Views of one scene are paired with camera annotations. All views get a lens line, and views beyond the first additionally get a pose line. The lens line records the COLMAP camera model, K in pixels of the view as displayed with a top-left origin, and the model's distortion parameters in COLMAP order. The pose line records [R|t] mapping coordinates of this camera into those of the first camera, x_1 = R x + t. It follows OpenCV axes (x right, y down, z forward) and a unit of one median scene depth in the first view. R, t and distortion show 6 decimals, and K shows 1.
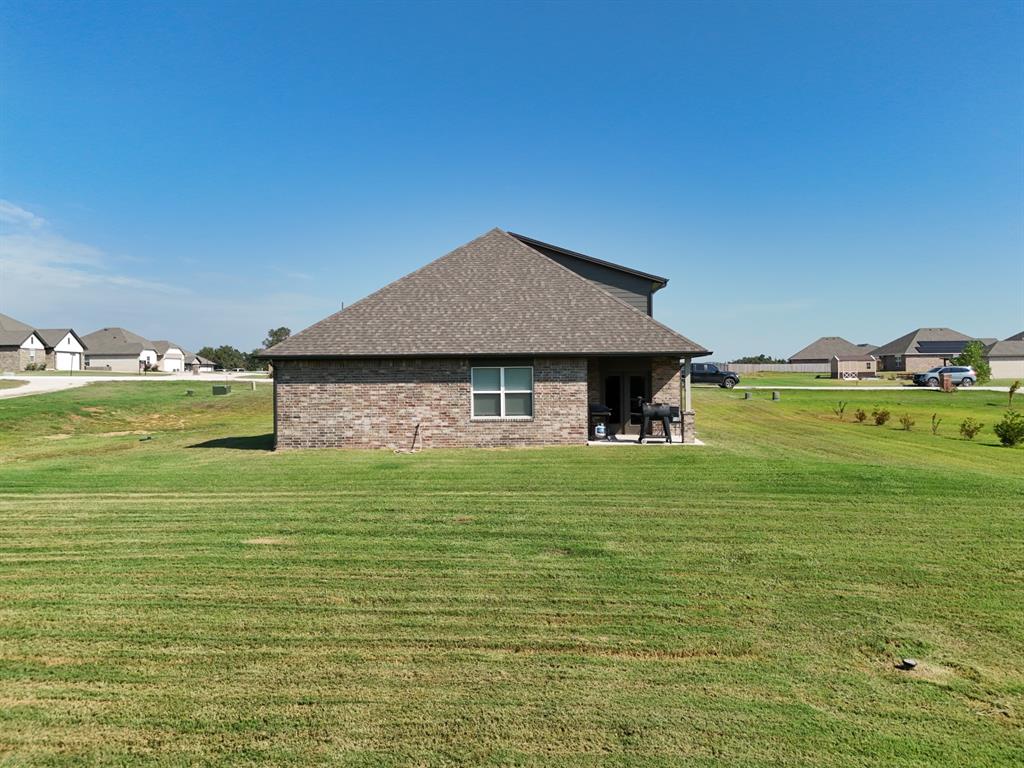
lens RADIAL K [[758.1, 0, 512.0], [0, 758.1, 384.0], [0, 0, 1]] dist [0.078046, -0.080397]
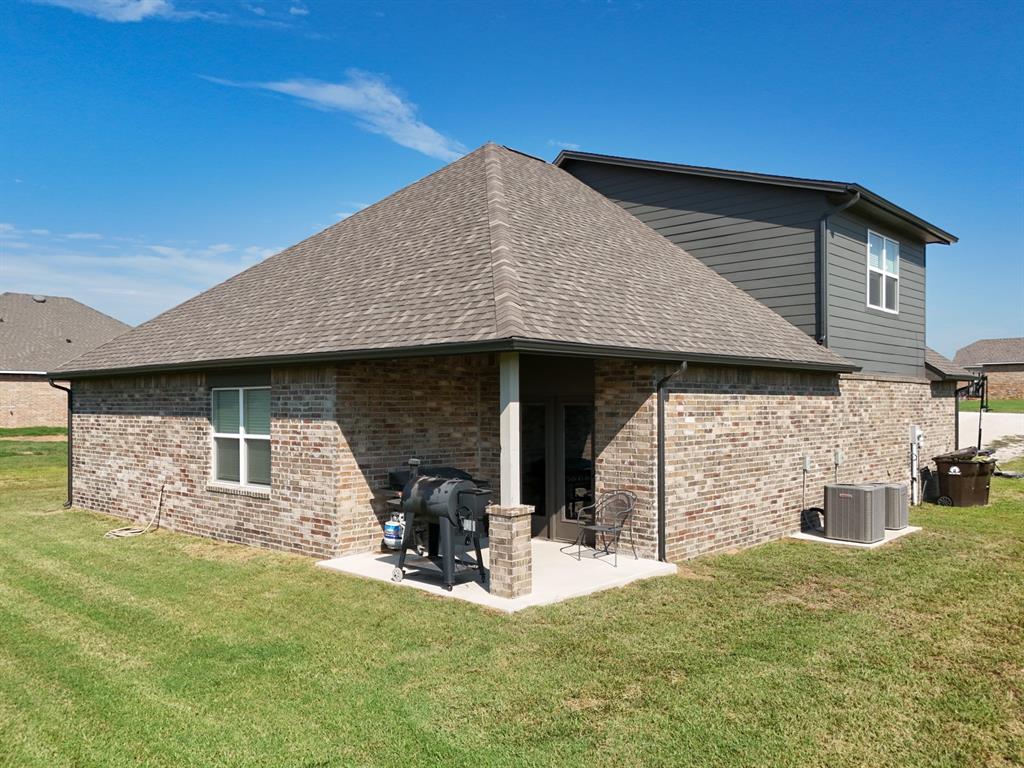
lens RADIAL K [[758.1, 0, 512.0], [0, 758.1, 384.0], [0, 0, 1]] dist [0.078046, -0.080397]
pose [[0.764008, -0.008714, -0.645148, 0.463465], [-0.006475, 0.999755, -0.021171, -0.015146], [0.645174, 0.020353, 0.763764, 0.722747]]
